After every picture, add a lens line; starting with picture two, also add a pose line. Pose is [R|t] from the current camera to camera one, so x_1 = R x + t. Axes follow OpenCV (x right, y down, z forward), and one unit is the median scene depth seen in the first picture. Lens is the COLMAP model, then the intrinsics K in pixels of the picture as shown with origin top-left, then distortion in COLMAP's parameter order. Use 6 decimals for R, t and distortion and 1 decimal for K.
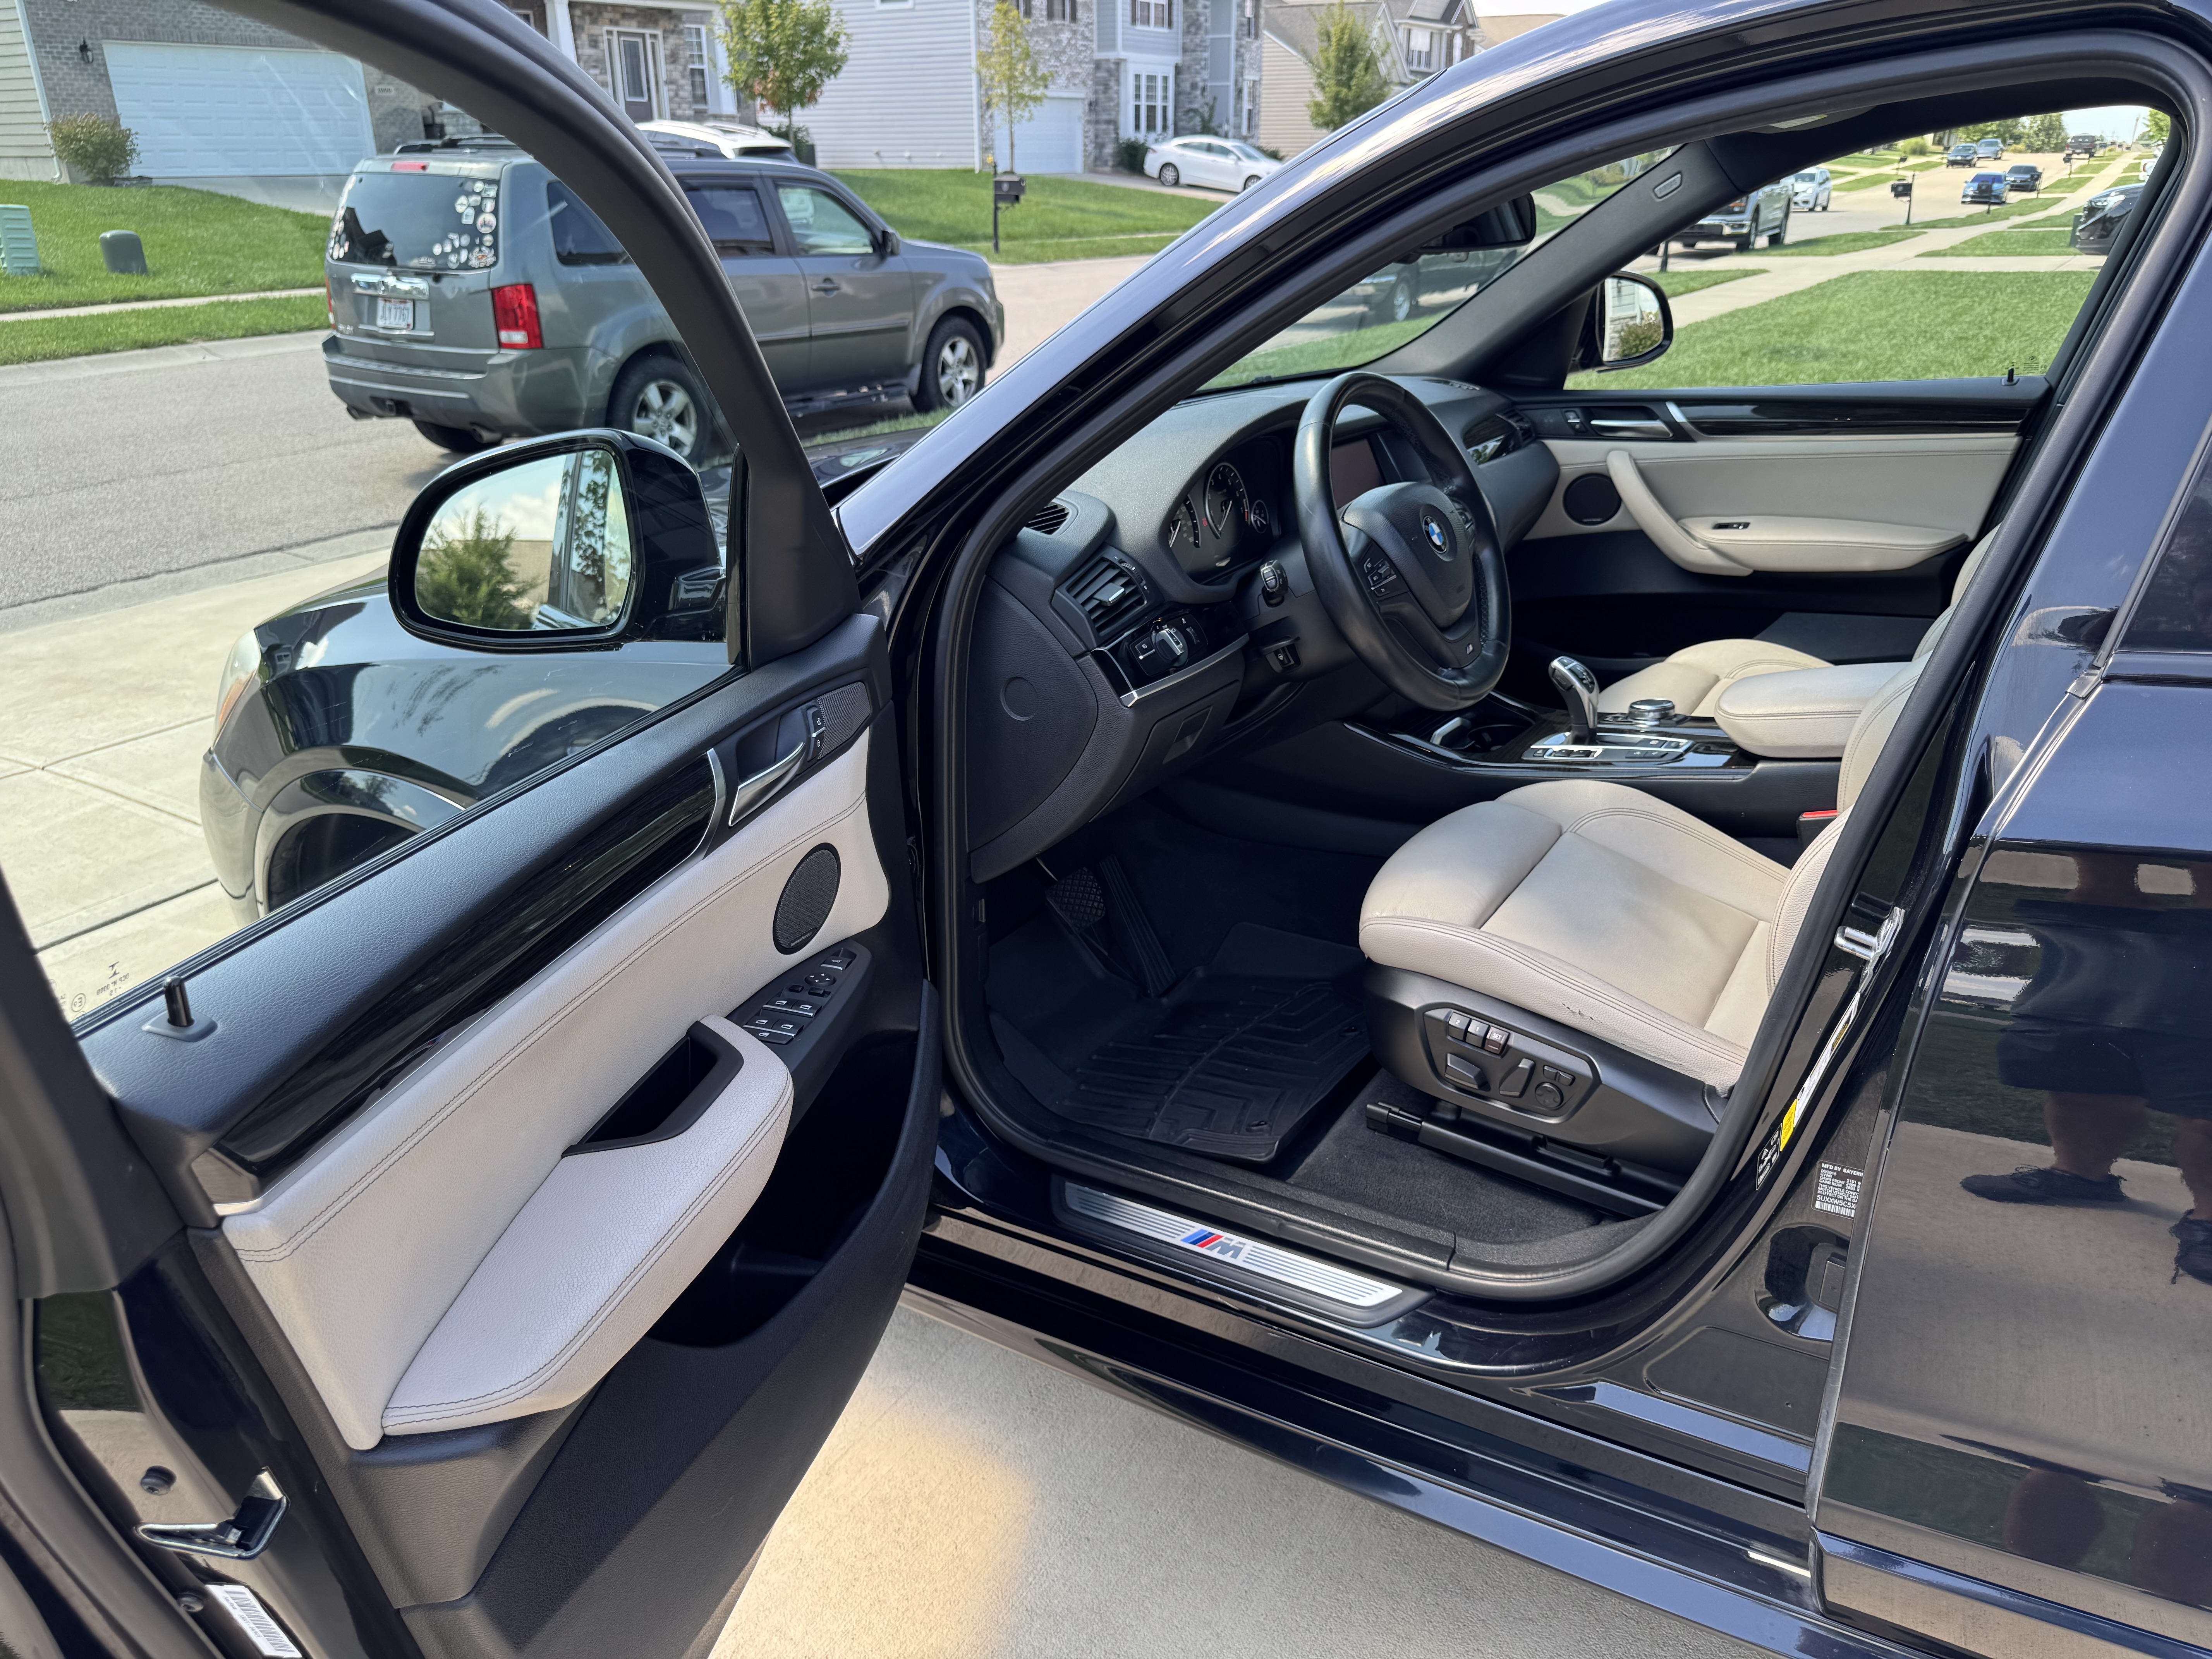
lens RADIAL K [[1577.0, 0, 1115.1], [0, 1577.0, 842.7], [0, 0, 1]] dist [0.006659, -0.006810]
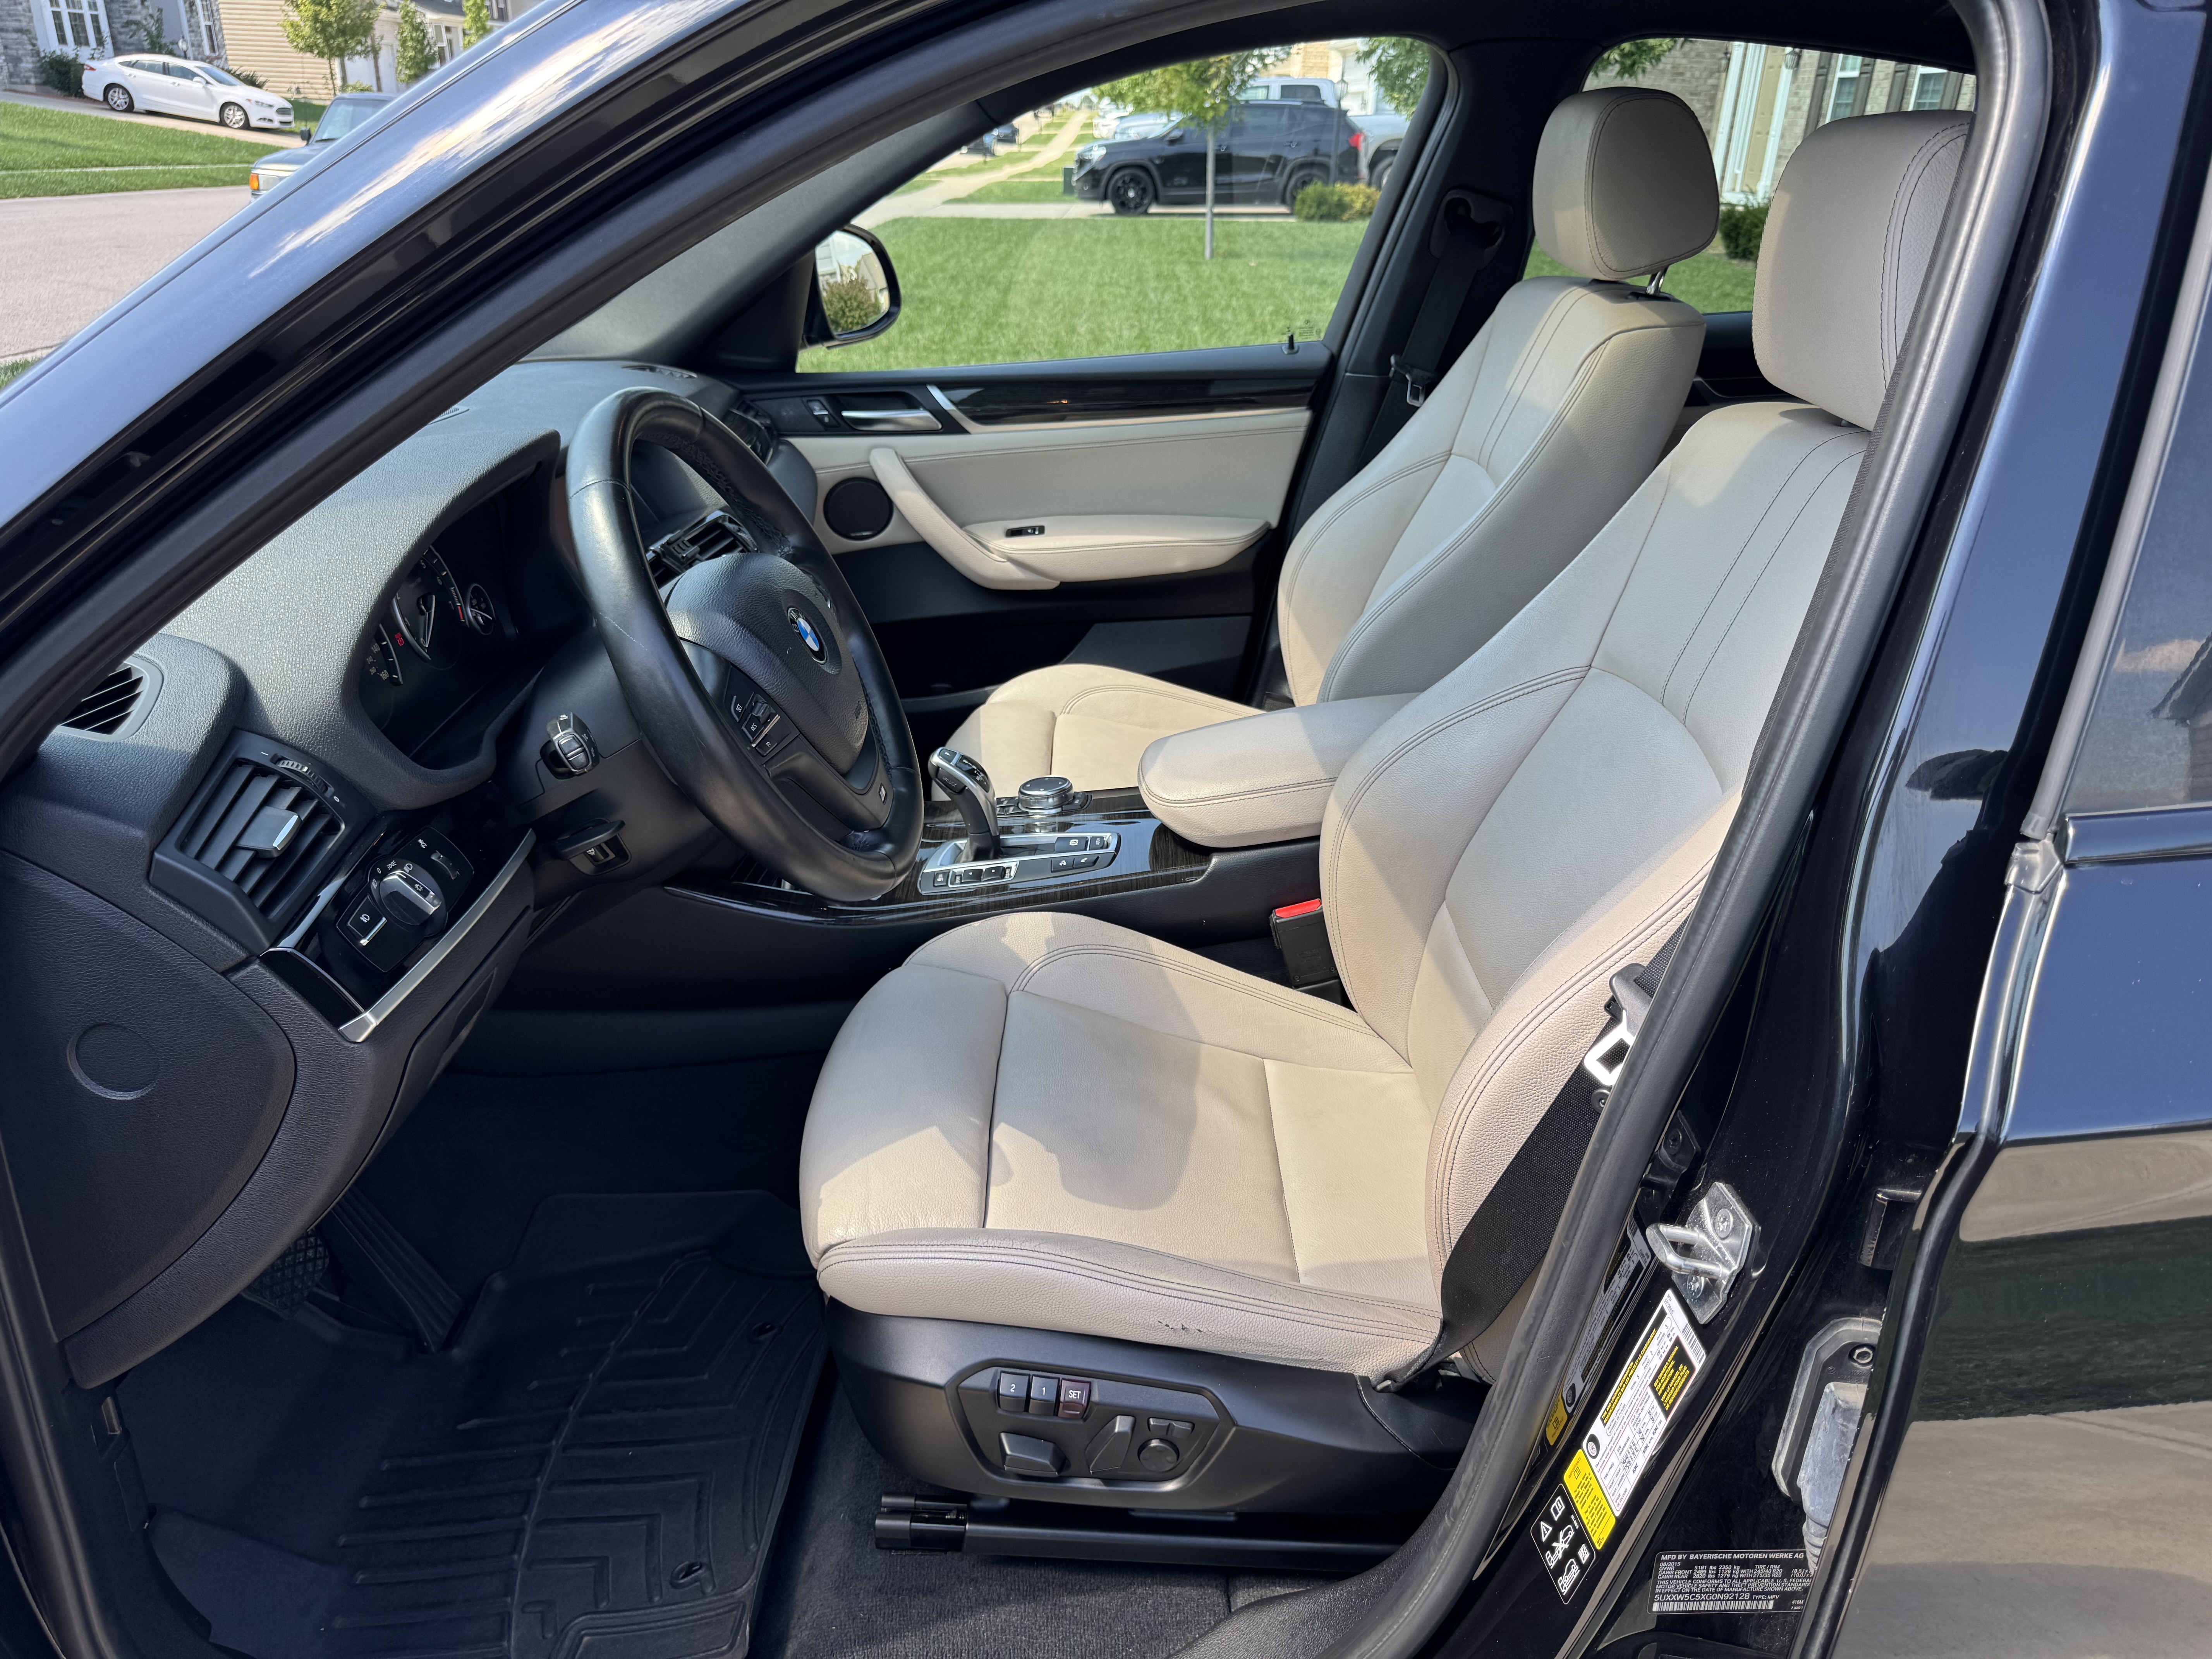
lens RADIAL K [[1550.9, 0, 1106.9], [0, 1550.9, 858.8], [0, 0, 1]] dist [0.045702, -0.045147]
pose [[0.852251, -0.188253, 0.488087, -0.004041], [0.168767, 0.982062, 0.084092, -0.026438], [-0.495162, 0.010706, 0.868734, 0.074132]]
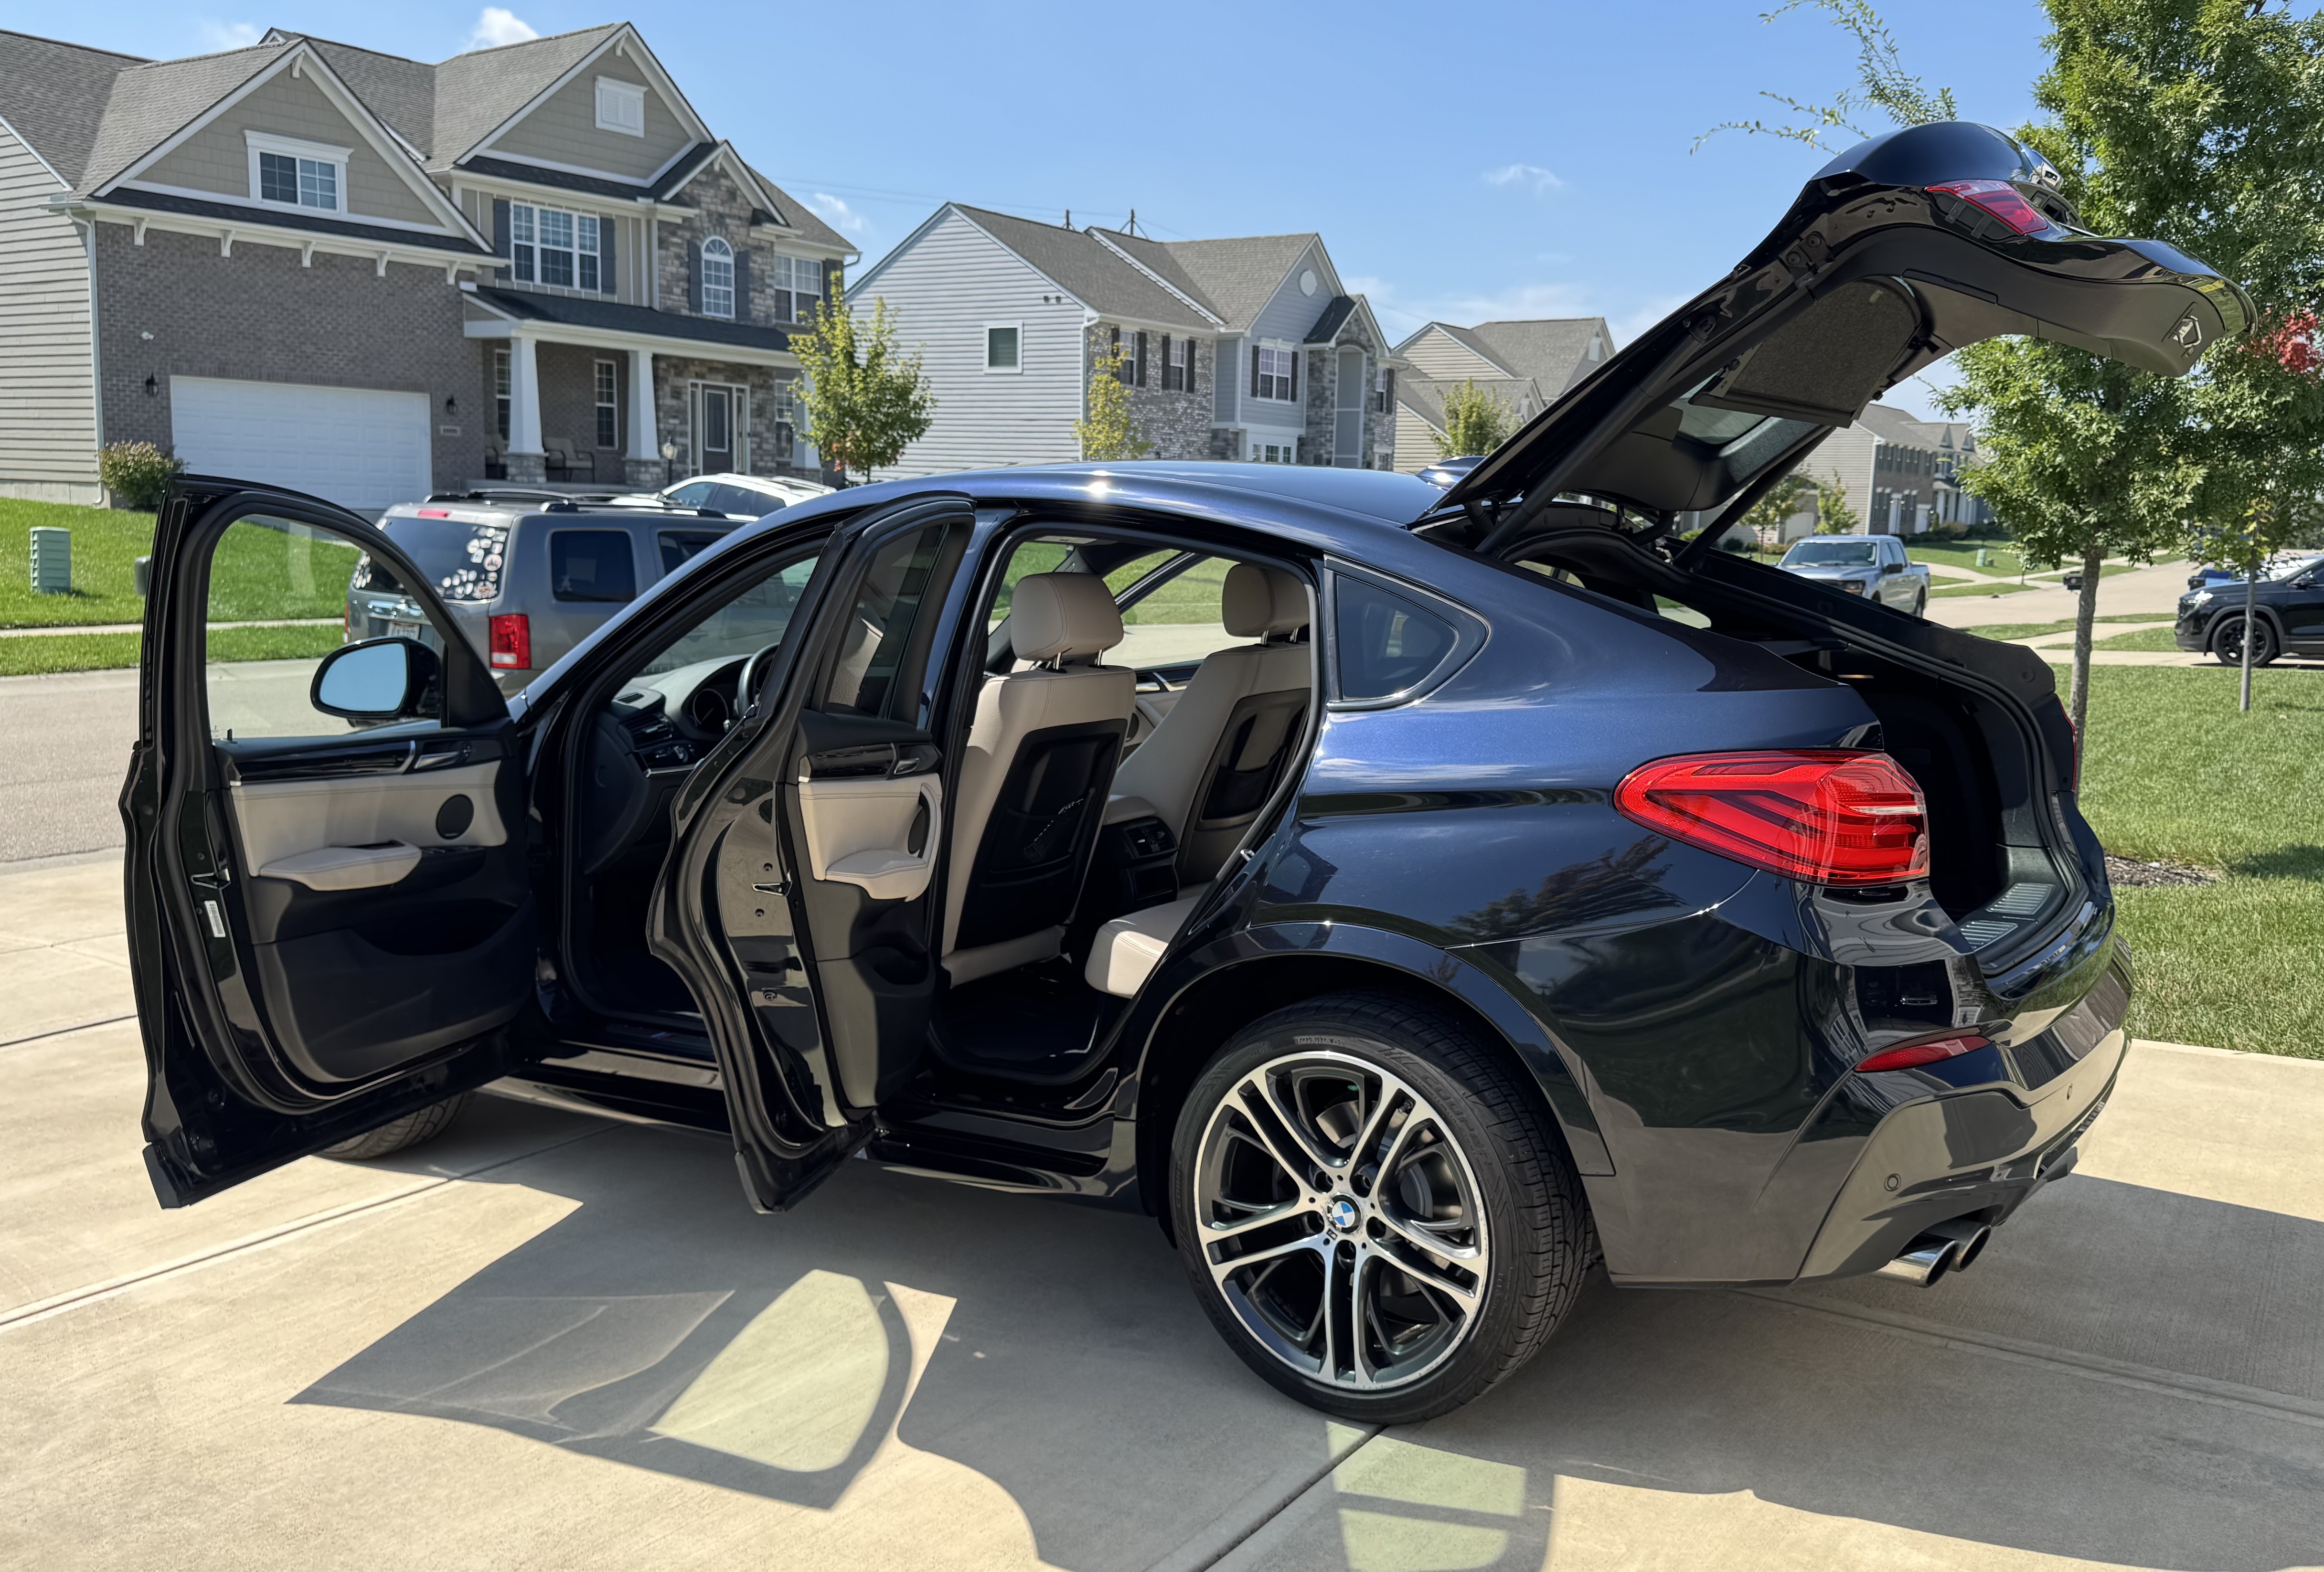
lens RADIAL K [[1895.0, 0, 1225.5], [0, 1895.0, 826.5], [0, 0, 1]] dist [0.141275, -0.220778]
pose [[0.999030, 0.039047, -0.020365, 0.154390], [-0.042886, 0.967717, -0.248362, 0.107652], [0.010010, 0.248994, 0.968453, -0.275959]]
